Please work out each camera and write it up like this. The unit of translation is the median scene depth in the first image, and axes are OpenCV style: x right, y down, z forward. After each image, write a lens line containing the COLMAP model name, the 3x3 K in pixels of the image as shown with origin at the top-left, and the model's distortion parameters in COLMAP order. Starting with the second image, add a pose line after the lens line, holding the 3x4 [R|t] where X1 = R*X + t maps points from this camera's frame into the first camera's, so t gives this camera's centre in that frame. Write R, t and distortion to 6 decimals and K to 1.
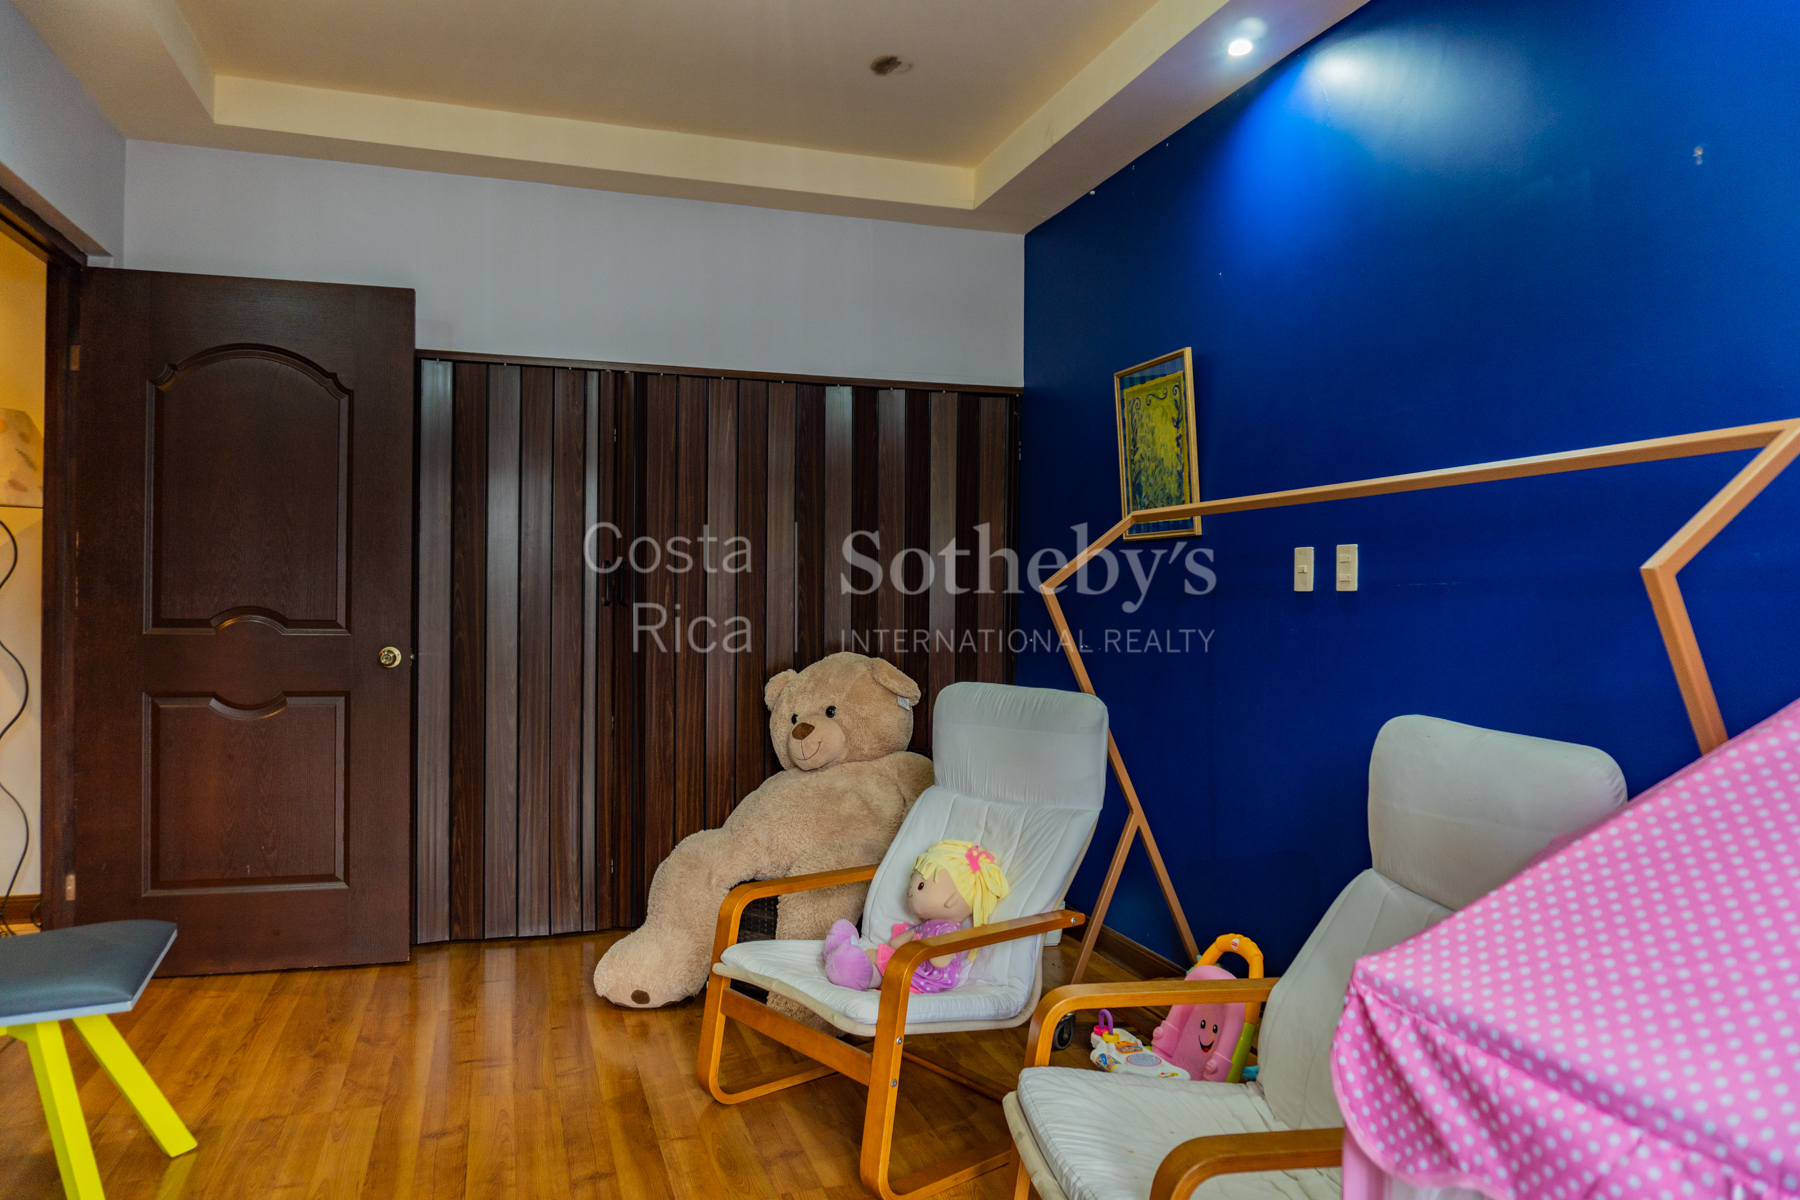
lens RADIAL K [[1214.6, 0, 904.1], [0, 1214.6, 591.8], [0, 0, 1]] dist [-0.003986, 0.002982]
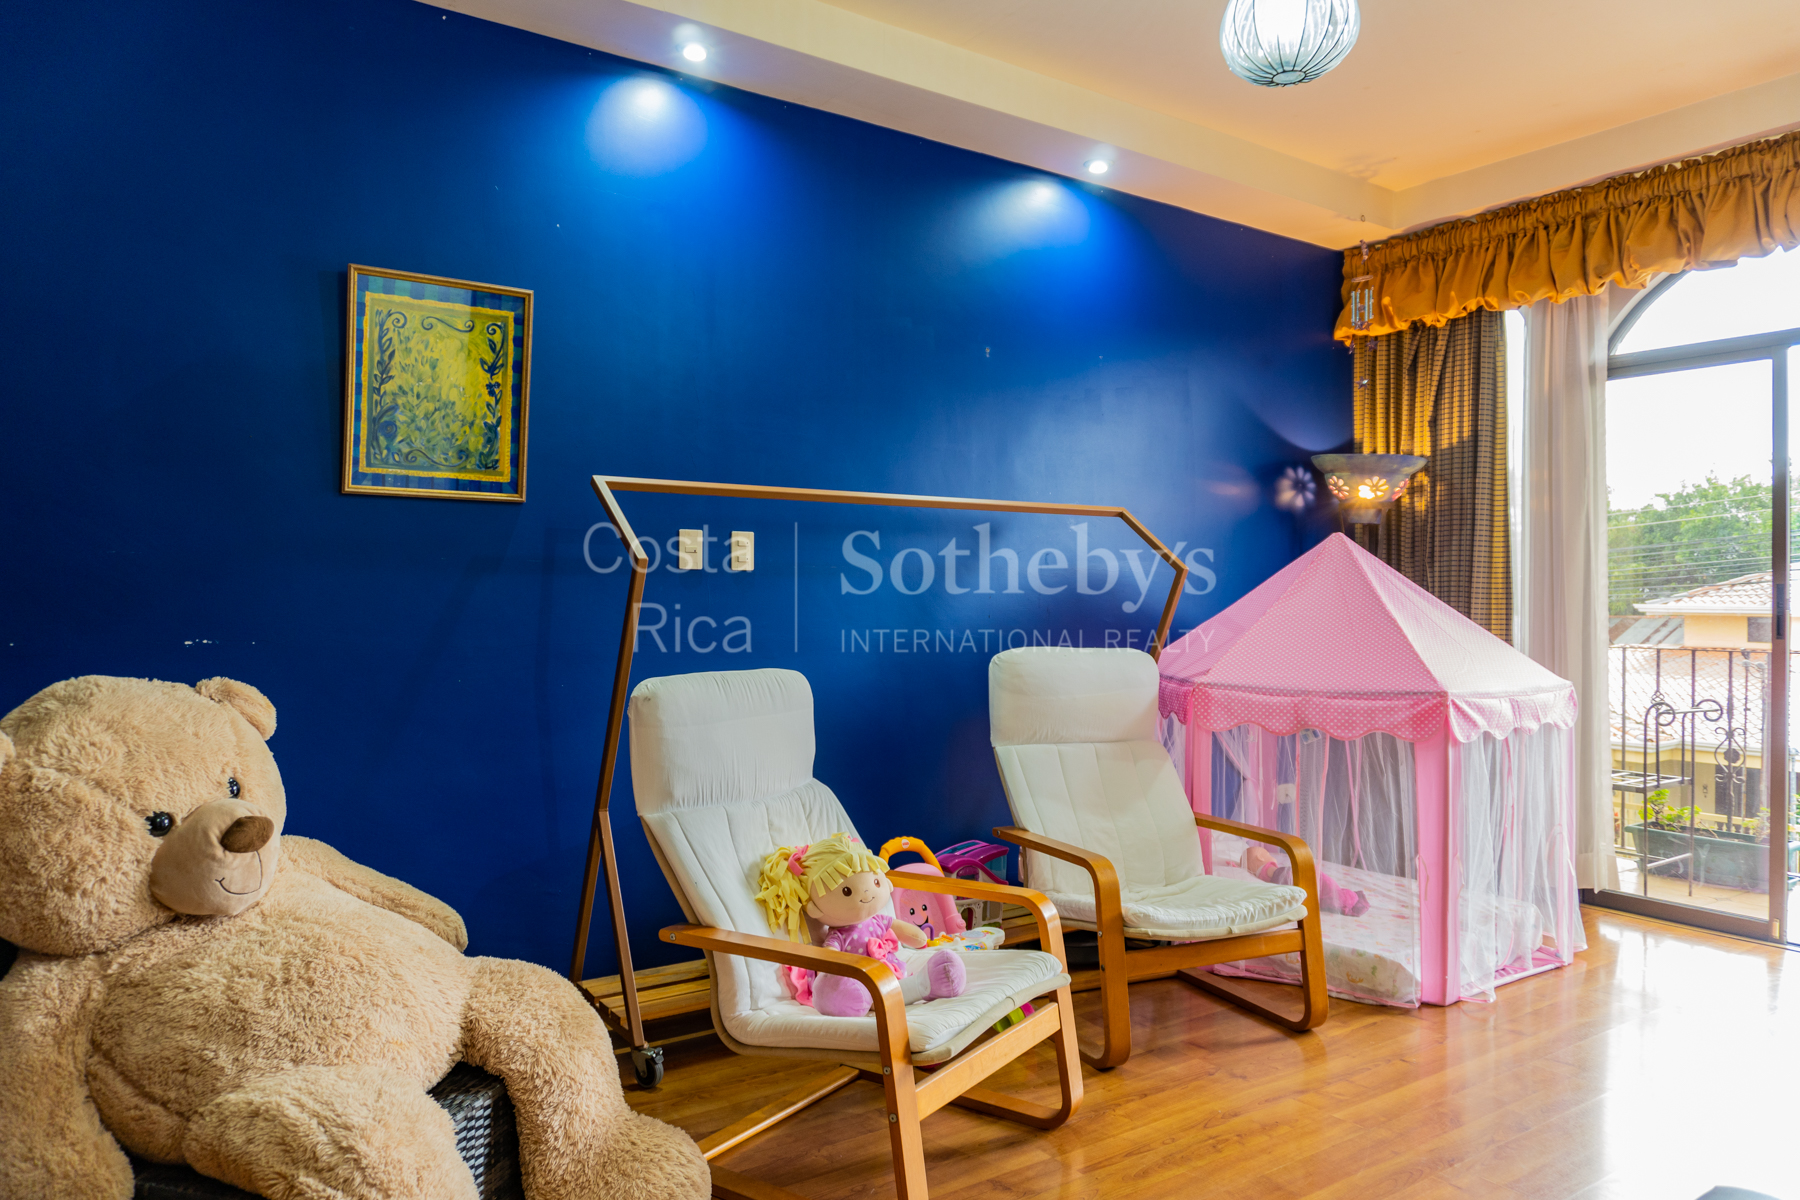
lens RADIAL K [[1214.6, 0, 902.2], [0, 1214.6, 598.9], [0, 0, 1]] dist [-0.003986, 0.002982]
pose [[-0.274431, -0.000667, 0.961607, -0.678881], [-0.008441, 0.999963, -0.001715, 0.023081], [-0.961570, -0.008587, -0.274426, 0.955252]]
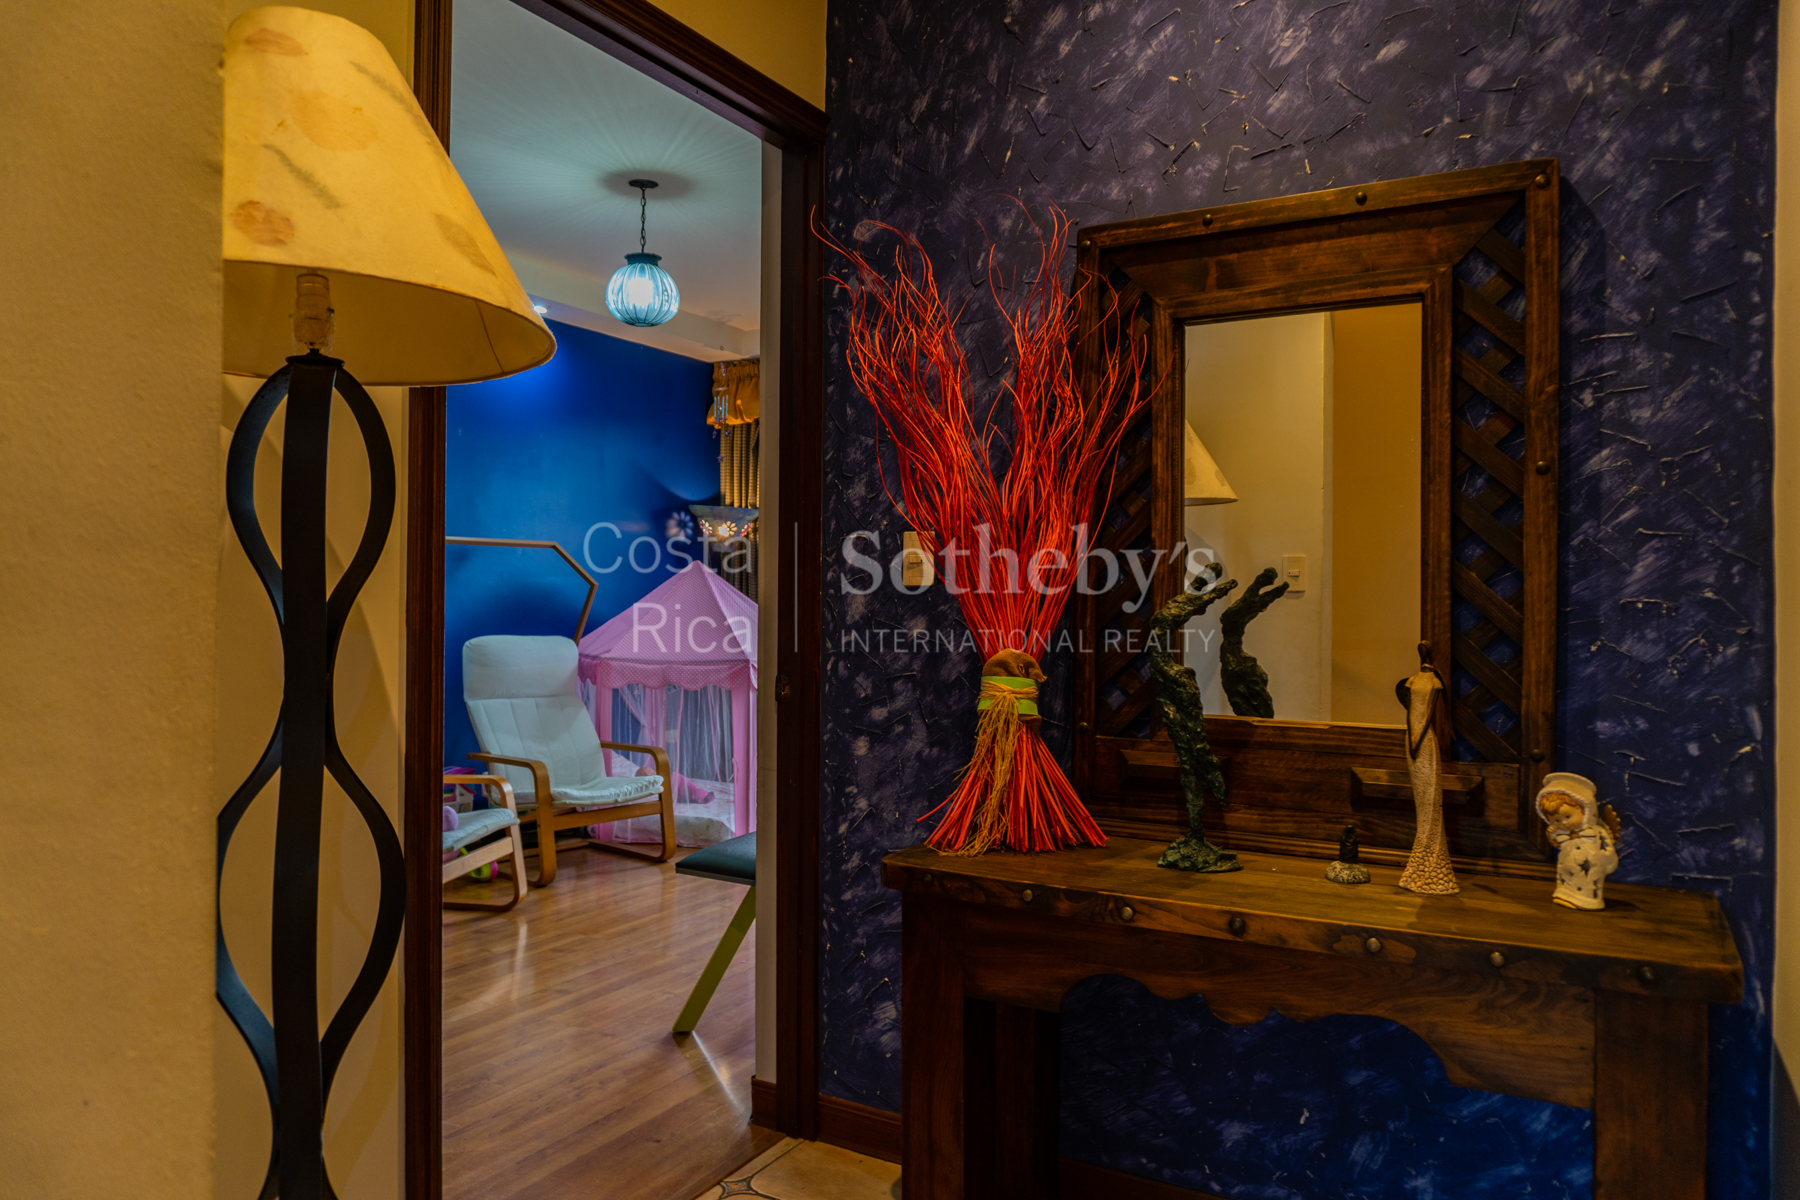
lens RADIAL K [[1214.6, 0, 896.8], [0, 1214.6, 603.0], [0, 0, 1]] dist [-0.003986, 0.002982]
pose [[-0.659110, -0.008051, 0.752003, -1.222149], [-0.011172, 0.999937, 0.000913, 0.012122], [-0.751963, -0.007800, -0.659159, 1.199150]]
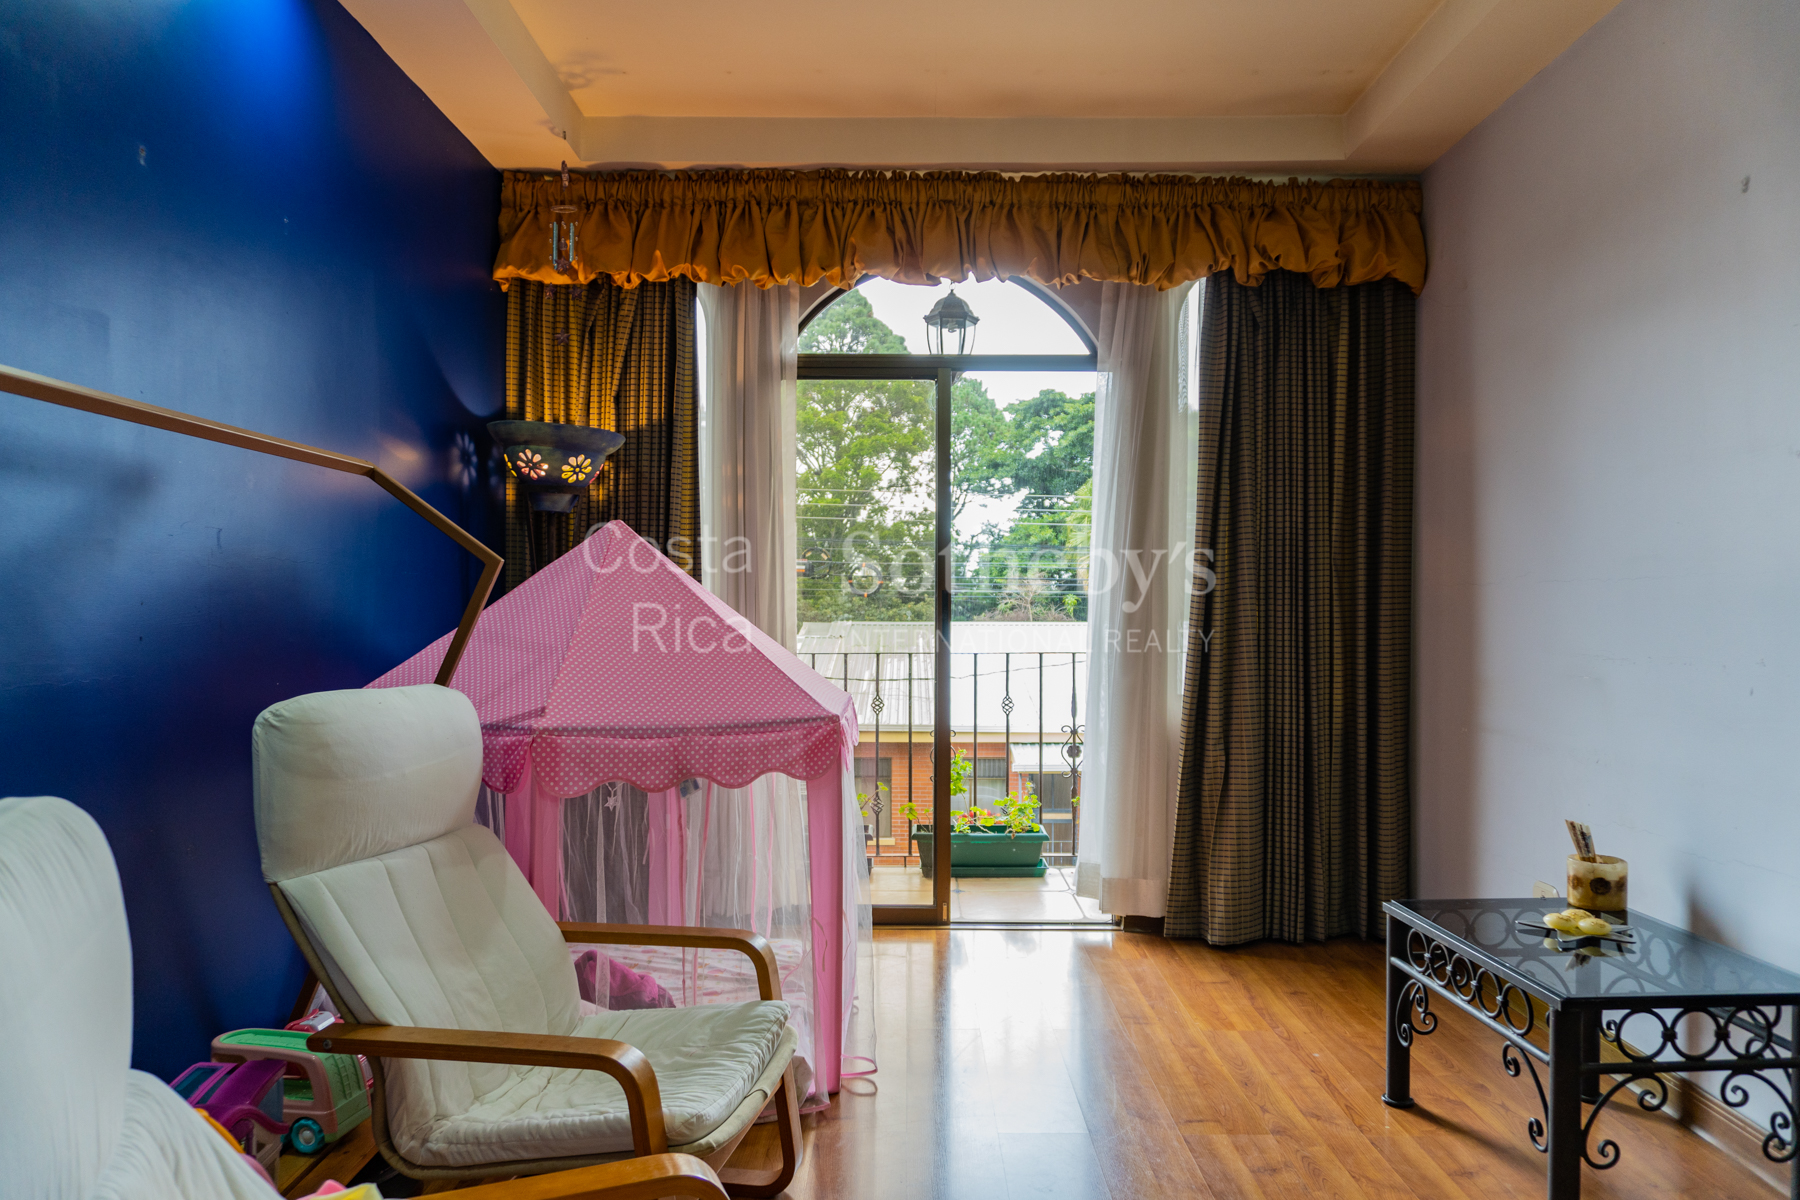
lens RADIAL K [[1214.6, 0, 899.4], [0, 1214.6, 600.2], [0, 0, 1]] dist [-0.003986, 0.002982]
pose [[-0.943622, 0.000036, 0.331026, -0.186357], [-0.003089, 0.999956, -0.008913, 0.021709], [-0.331011, -0.009433, -0.943580, 1.022479]]
